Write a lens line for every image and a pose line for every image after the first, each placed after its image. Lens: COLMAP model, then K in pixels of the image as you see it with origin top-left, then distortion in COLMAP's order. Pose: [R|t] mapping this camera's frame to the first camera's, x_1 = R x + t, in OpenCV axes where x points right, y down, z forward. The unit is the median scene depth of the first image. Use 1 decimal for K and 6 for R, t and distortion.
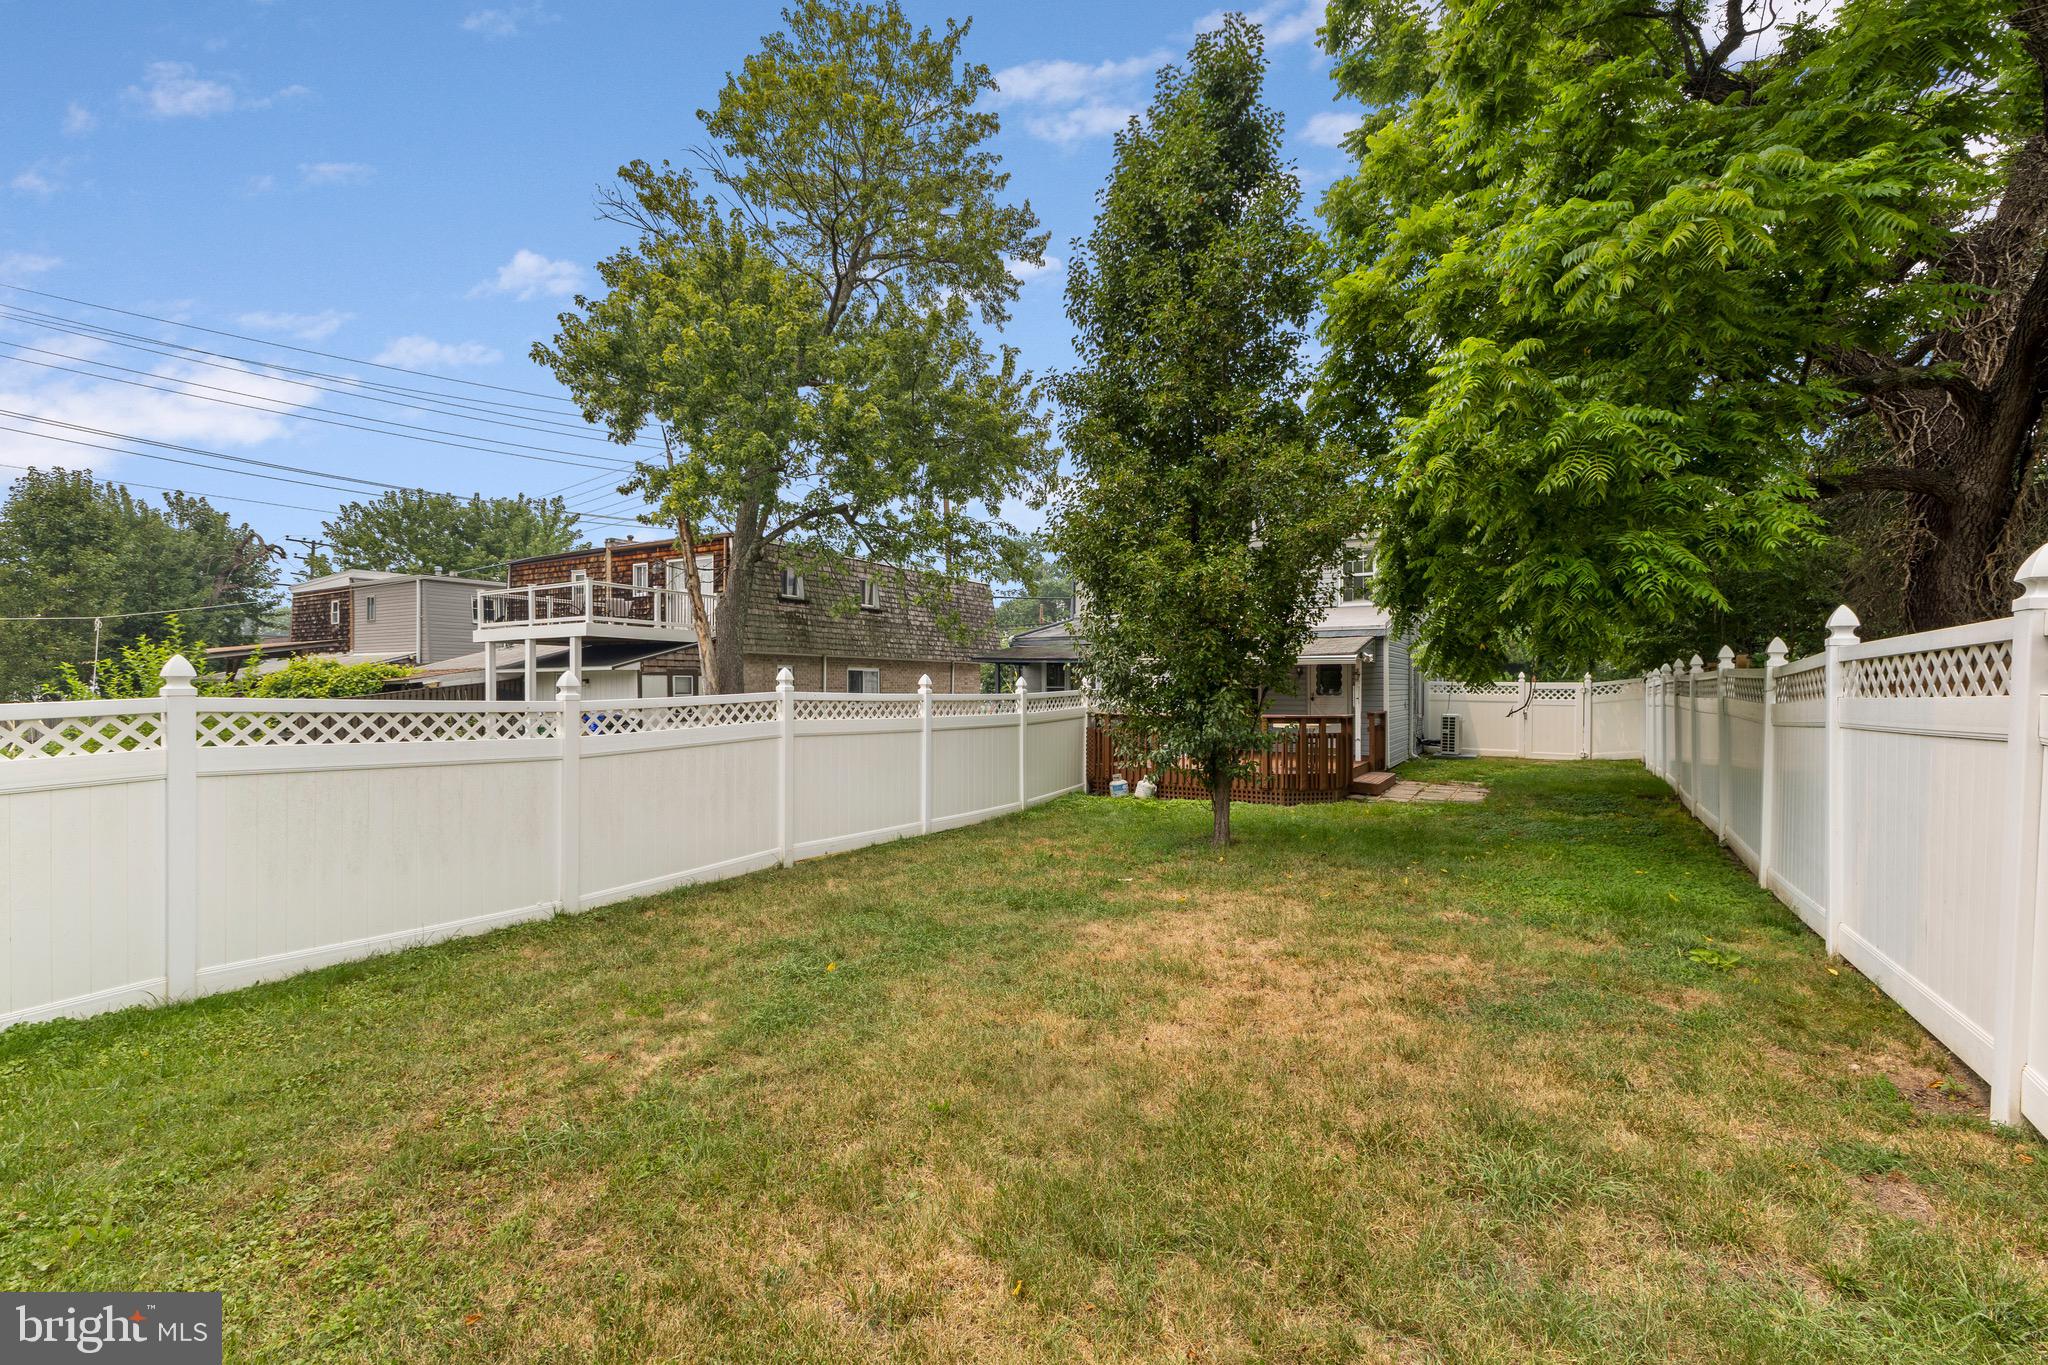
lens RADIAL K [[898.7, 0, 1024.0], [0, 898.7, 682.5], [0, 0, 1]] dist [0.074504, 0.000111]
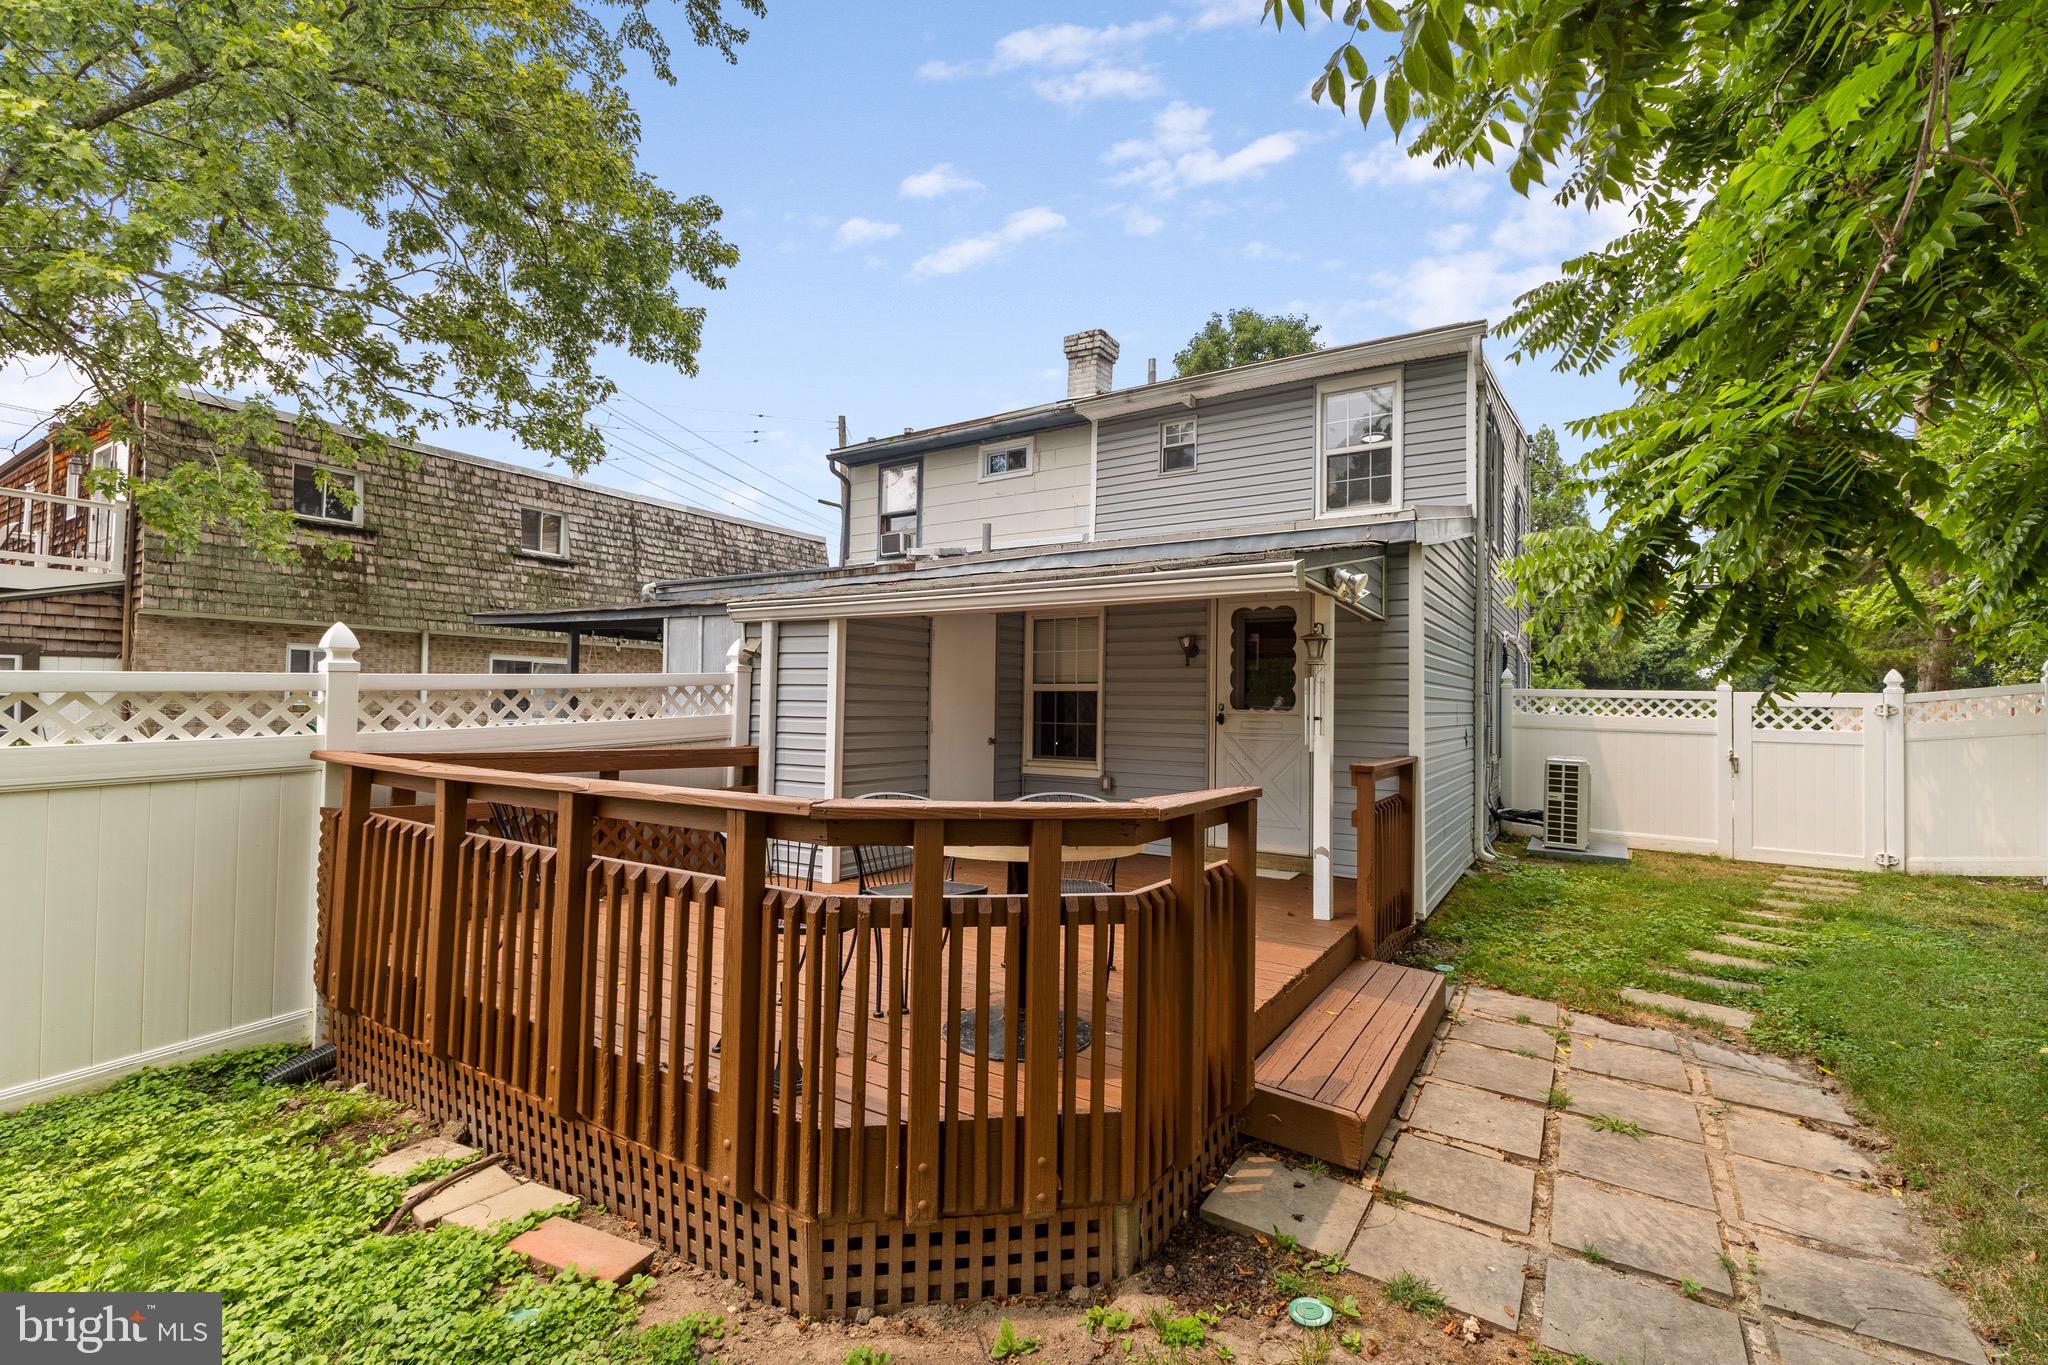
lens RADIAL K [[891.1, 0, 1022.7], [0, 891.1, 670.3], [0, 0, 1]] dist [0.010165, 0.000279]
pose [[0.998296, 0.011511, -0.057198, 0.221184], [-0.013291, 0.999436, -0.030852, 0.008457], [0.056811, 0.031559, 0.997886, 0.536049]]
